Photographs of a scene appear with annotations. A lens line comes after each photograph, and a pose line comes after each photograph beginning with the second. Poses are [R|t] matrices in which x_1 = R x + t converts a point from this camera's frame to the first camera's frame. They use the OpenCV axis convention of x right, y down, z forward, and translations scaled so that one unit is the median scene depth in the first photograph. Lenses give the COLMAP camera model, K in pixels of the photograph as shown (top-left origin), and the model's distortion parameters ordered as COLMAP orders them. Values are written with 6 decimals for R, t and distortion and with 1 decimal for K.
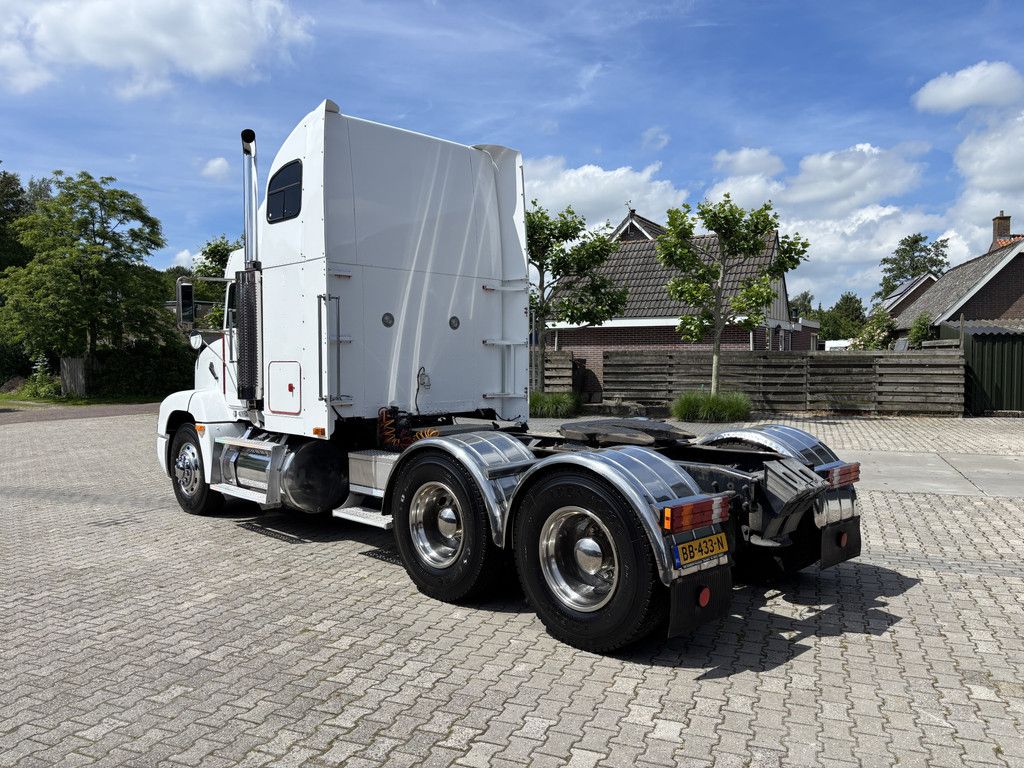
lens RADIAL K [[772.3, 0, 512.0], [0, 772.3, 384.0], [0, 0, 1]] dist [0.062443, -0.069782]
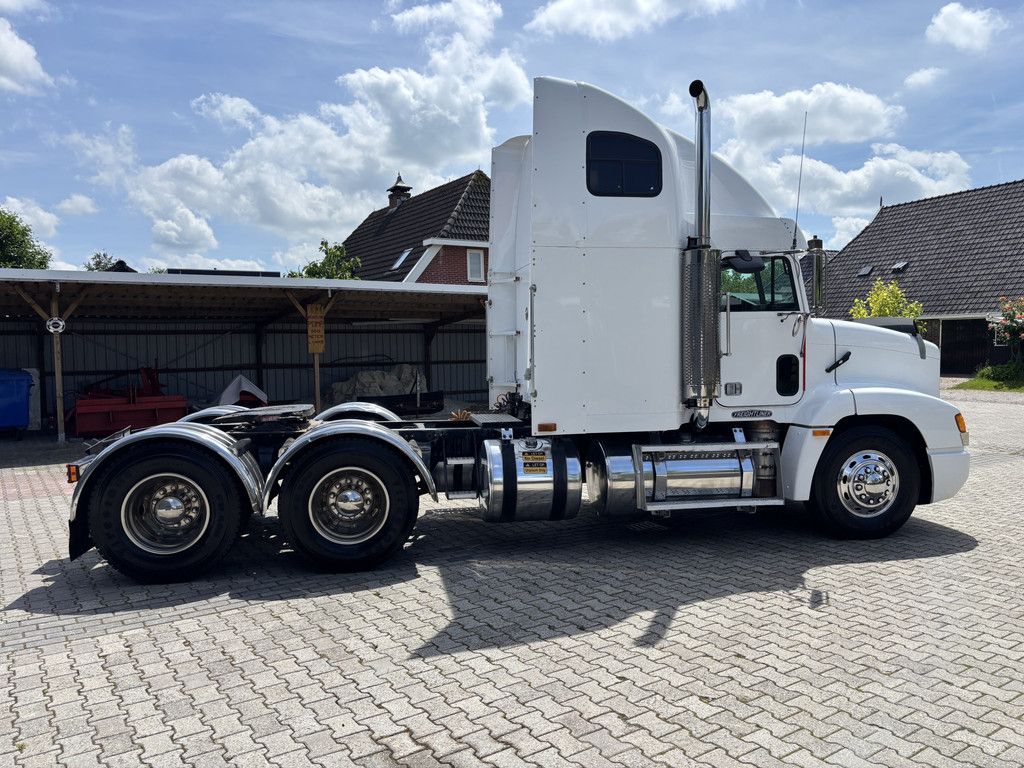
lens RADIAL K [[766.7, 0, 511.0], [0, 766.7, 423.1], [0, 0, 1]] dist [0.075048, -0.107521]
pose [[-0.558774, 0.096664, -0.823667, 0.777560], [-0.014346, 0.991909, 0.126141, -0.068675], [0.829196, 0.082301, -0.552866, 1.673716]]
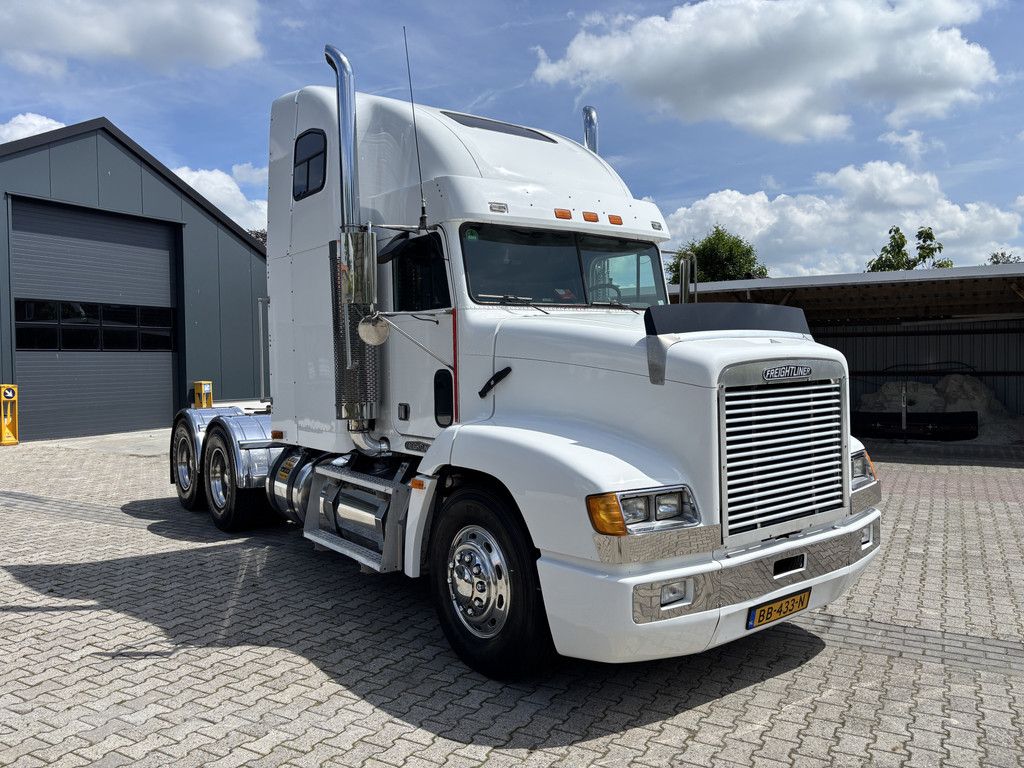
lens RADIAL K [[772.3, 0, 512.0], [0, 772.3, 384.0], [0, 0, 1]] dist [0.062443, -0.069782]
pose [[-0.991686, 0.011255, 0.128189, -0.397515], [0.020289, 0.997383, 0.069391, -0.071118], [-0.127073, 0.071415, -0.989319, 2.106474]]
